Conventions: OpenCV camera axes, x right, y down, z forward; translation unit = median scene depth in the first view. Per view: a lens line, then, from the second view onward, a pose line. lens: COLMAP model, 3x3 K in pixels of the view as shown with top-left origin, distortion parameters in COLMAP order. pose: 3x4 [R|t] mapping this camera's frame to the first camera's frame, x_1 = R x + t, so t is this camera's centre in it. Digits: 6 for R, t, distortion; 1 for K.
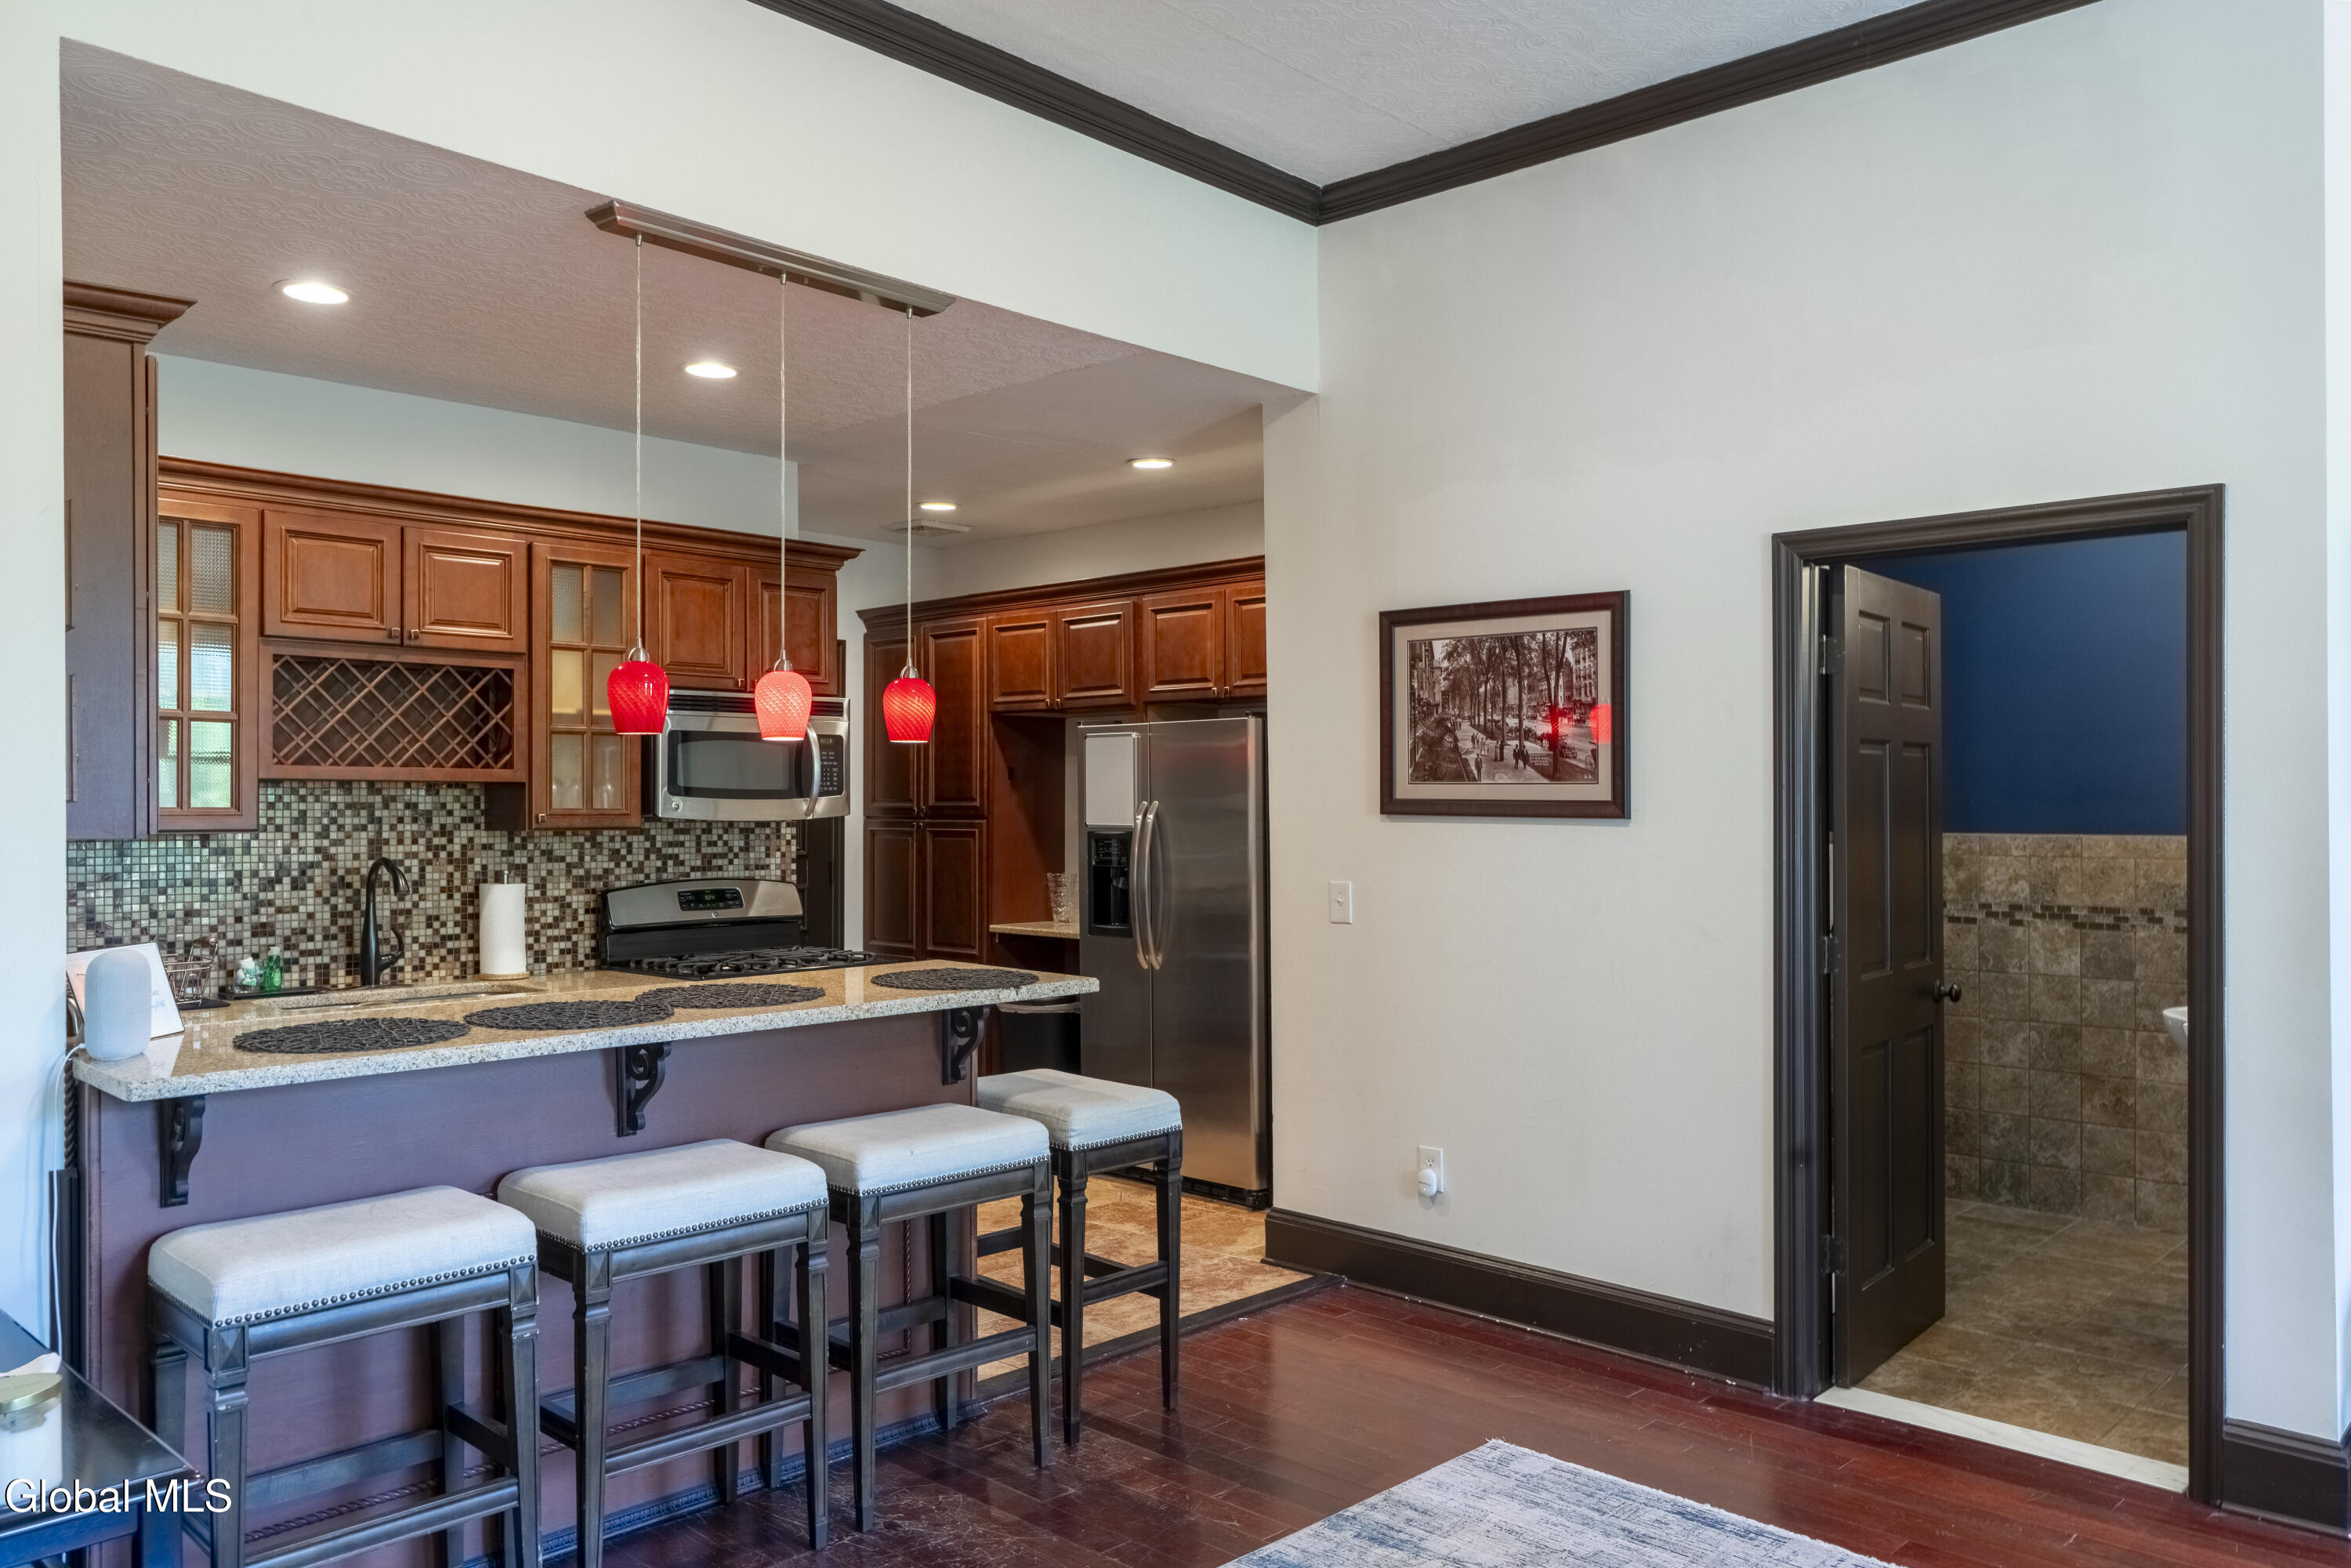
lens RADIAL K [[1699.5, 0, 1174.1], [0, 1699.5, 795.0], [0, 0, 1]] dist [0.013919, 0.002094]
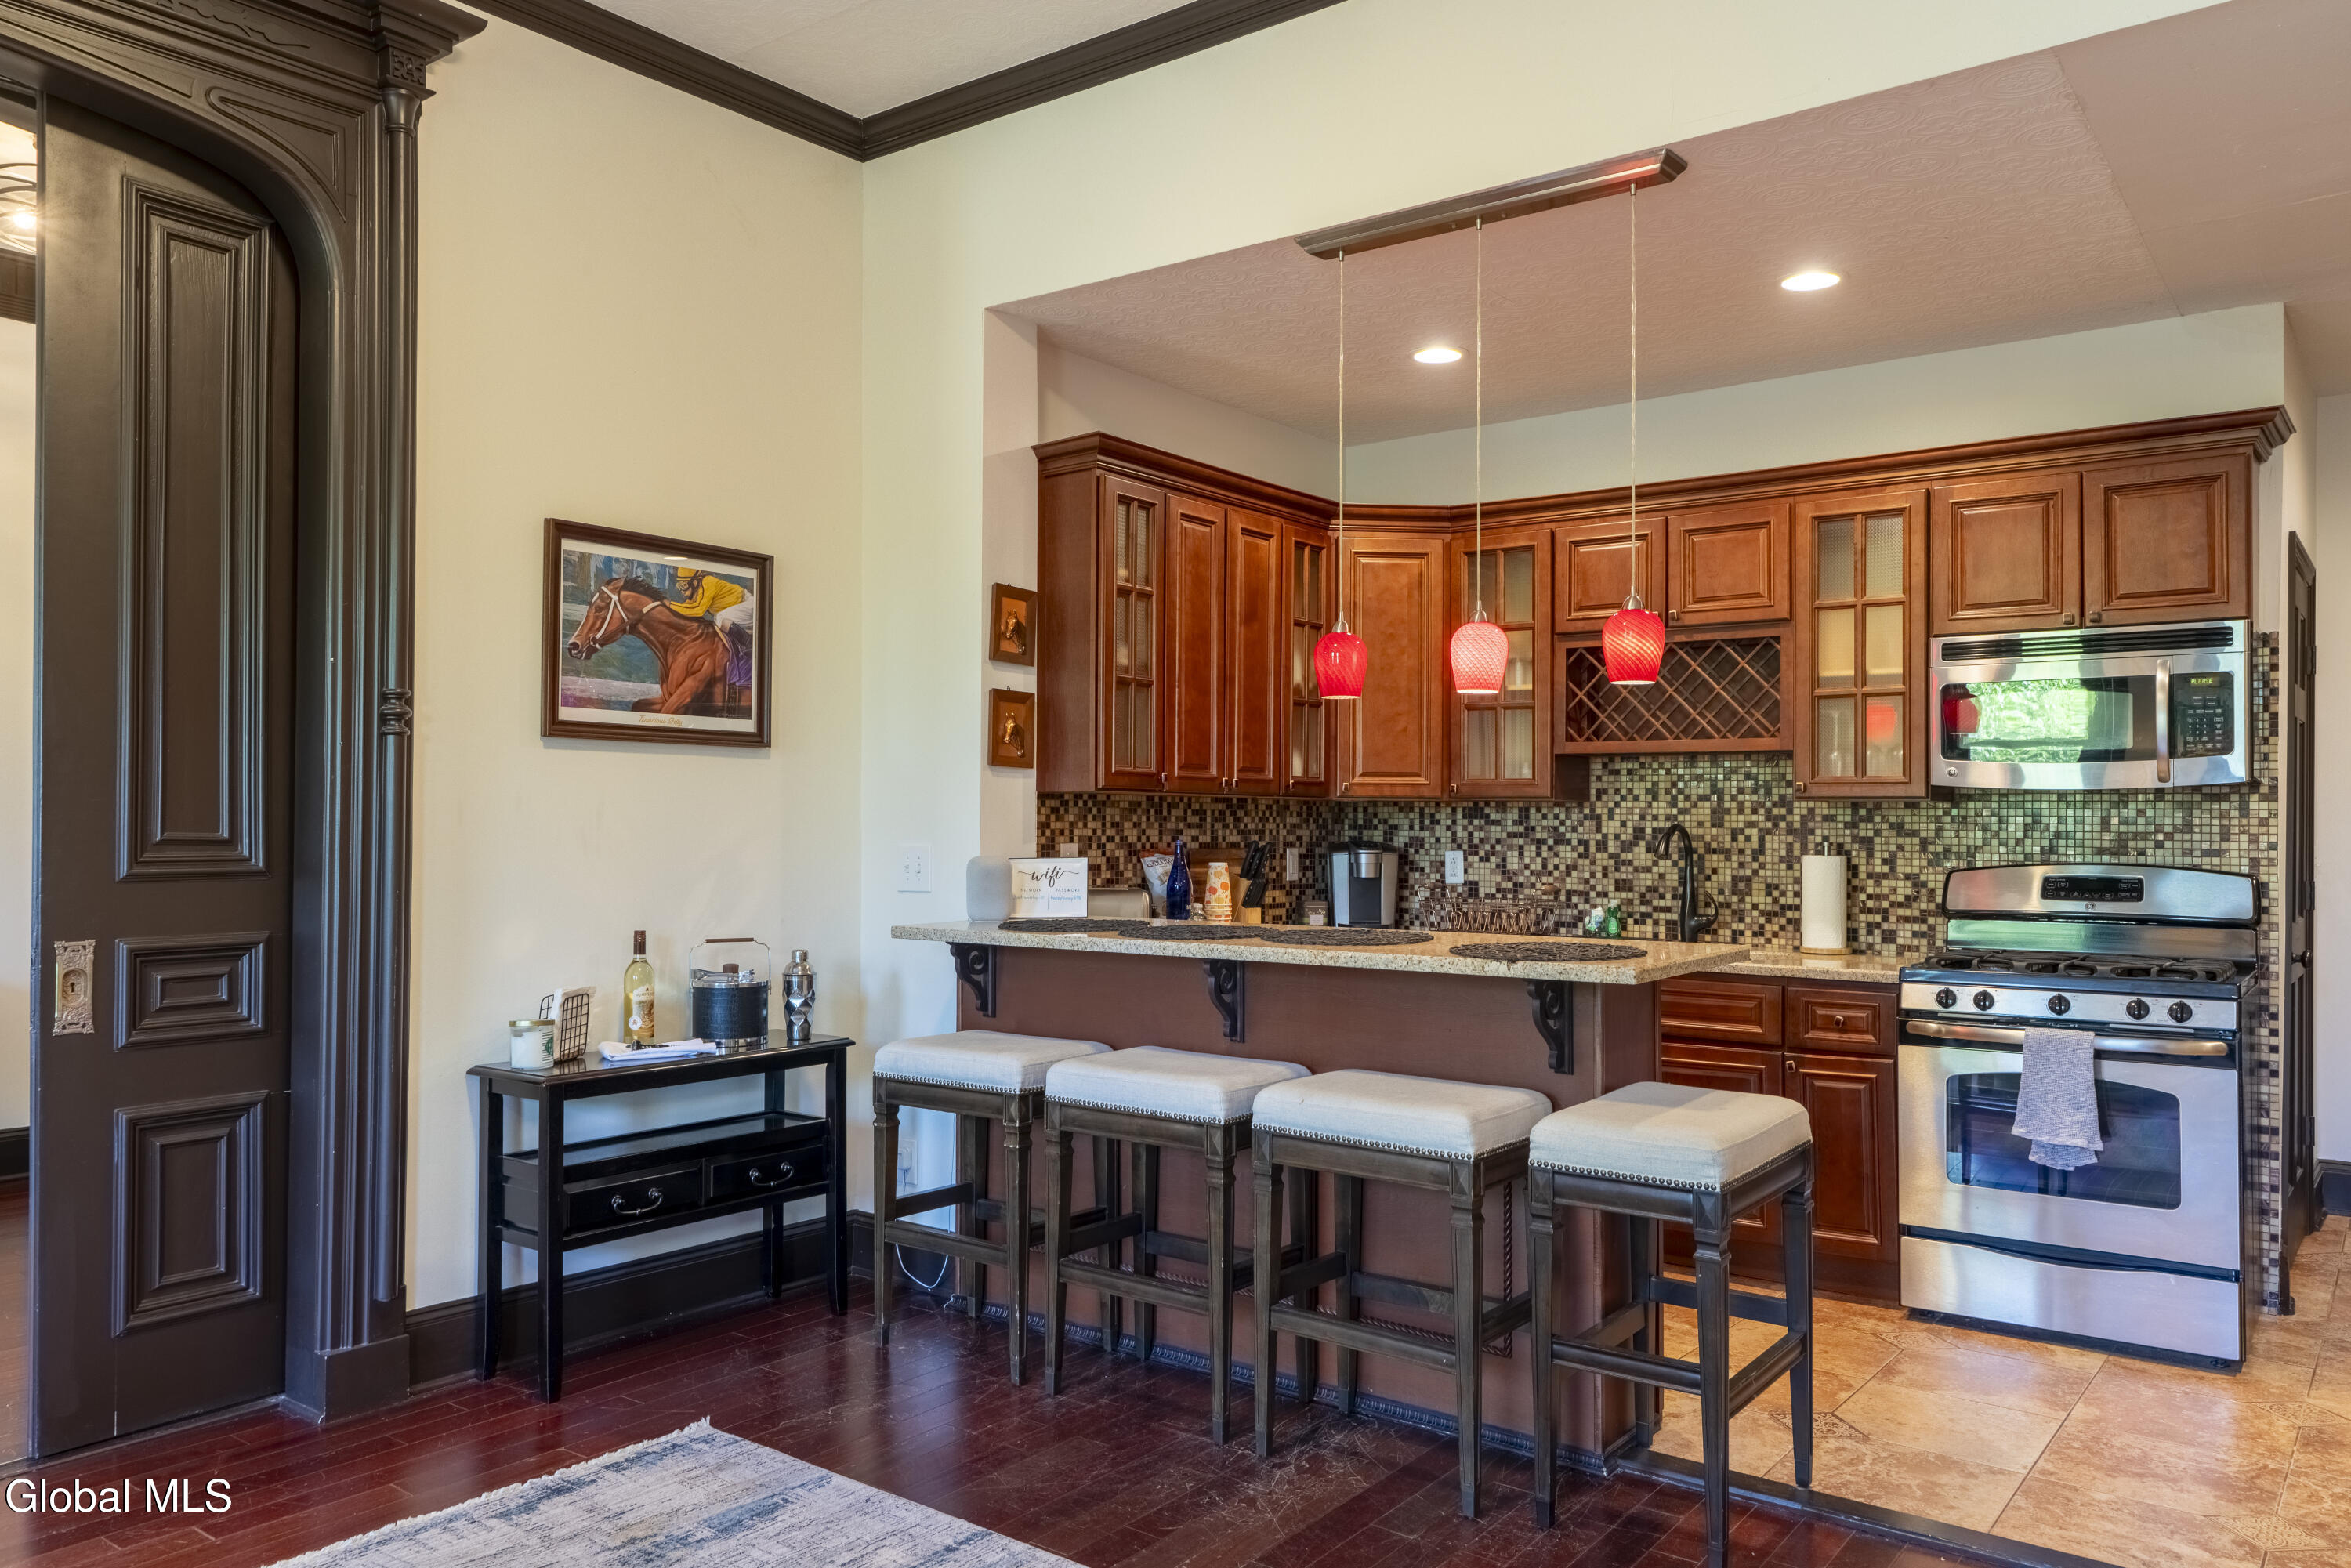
lens RADIAL K [[1684.6, 0, 1174.0], [0, 1684.6, 788.4], [0, 0, 1]] dist [-0.002710, -0.000710]
pose [[0.104940, -0.016175, -0.994347, 0.535639], [0.002457, 0.999869, -0.016005, 0.028823], [0.994475, -0.000763, 0.104966, 0.541472]]
